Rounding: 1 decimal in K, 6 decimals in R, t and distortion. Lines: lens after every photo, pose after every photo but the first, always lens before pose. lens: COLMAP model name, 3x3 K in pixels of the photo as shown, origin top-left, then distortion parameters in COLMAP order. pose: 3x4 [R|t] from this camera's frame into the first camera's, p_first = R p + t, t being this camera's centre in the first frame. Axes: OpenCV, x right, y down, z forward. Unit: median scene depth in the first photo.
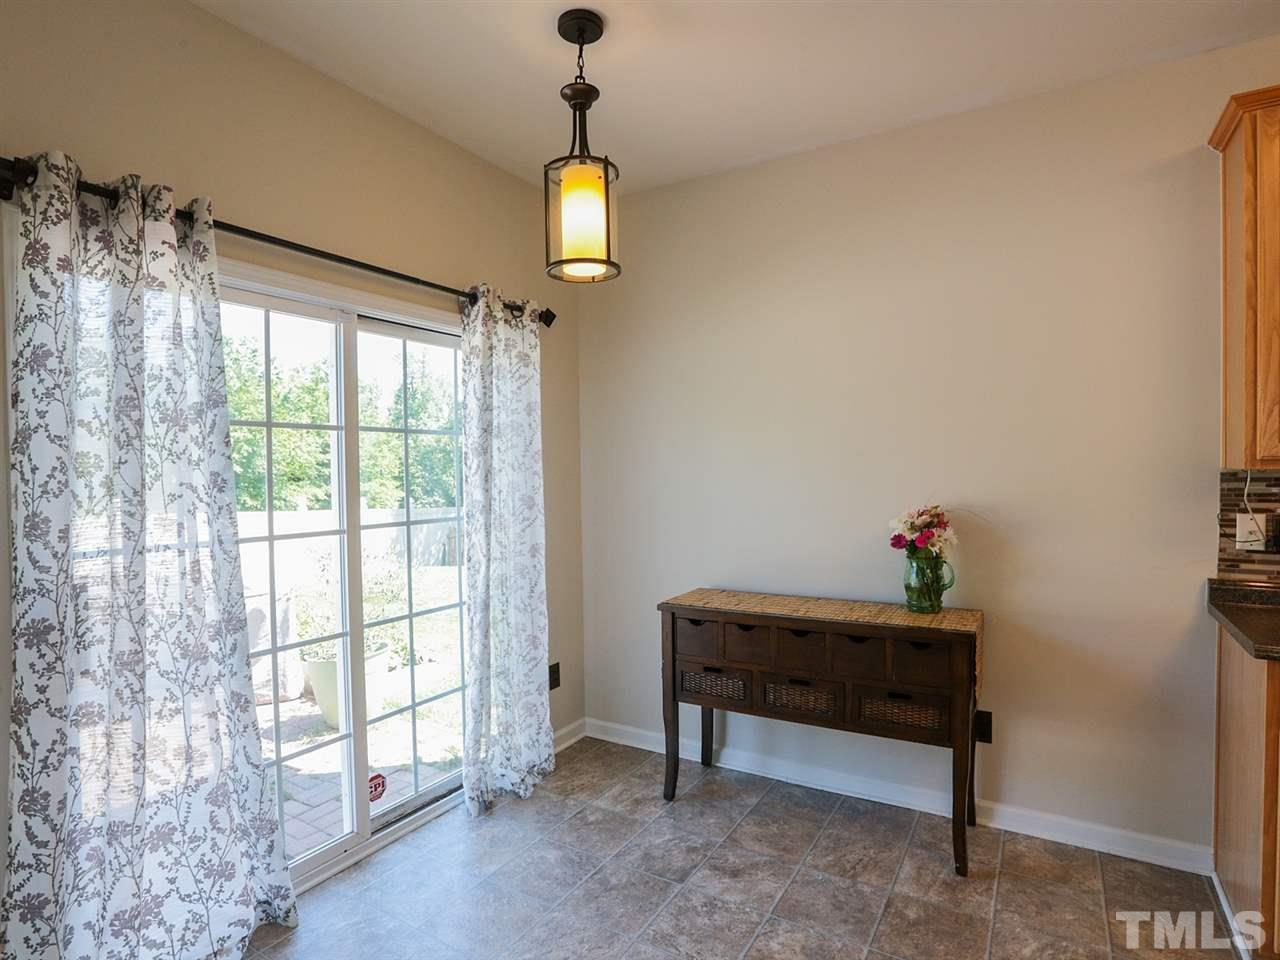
lens RADIAL K [[683.3, 0, 640.0], [0, 683.3, 480.0], [0, 0, 1]] dist [-0.024294, 0.000638]
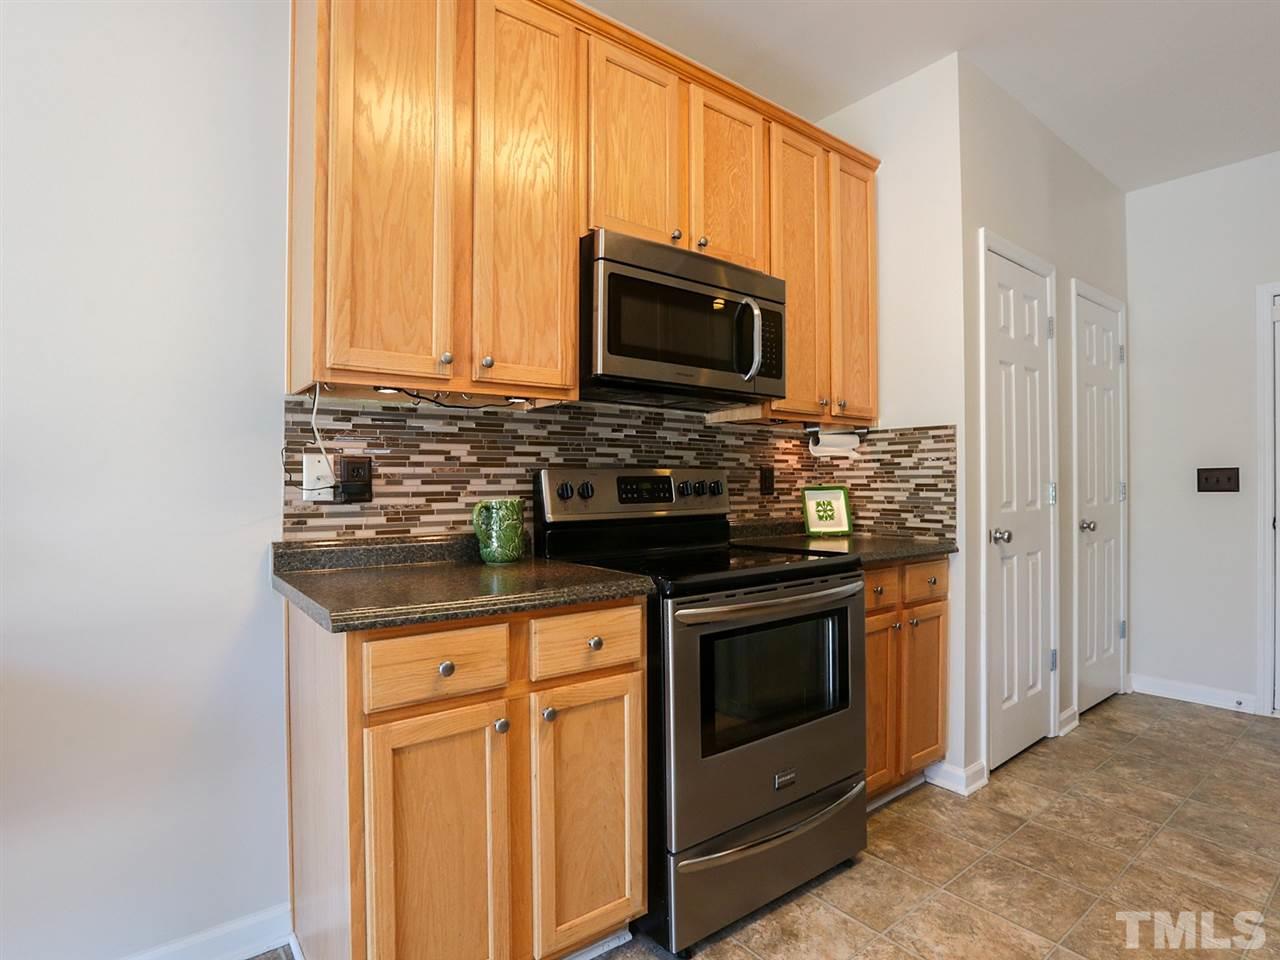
lens RADIAL K [[659.2, 0, 629.4], [0, 659.2, 477.4], [0, 0, 1]] dist [-0.055415, 0.024557]
pose [[0.365218, 0.012351, 0.930840, 0.325272], [0.019908, 0.999580, -0.021074, 0.100535], [-0.930709, 0.026228, 0.364819, 0.372409]]
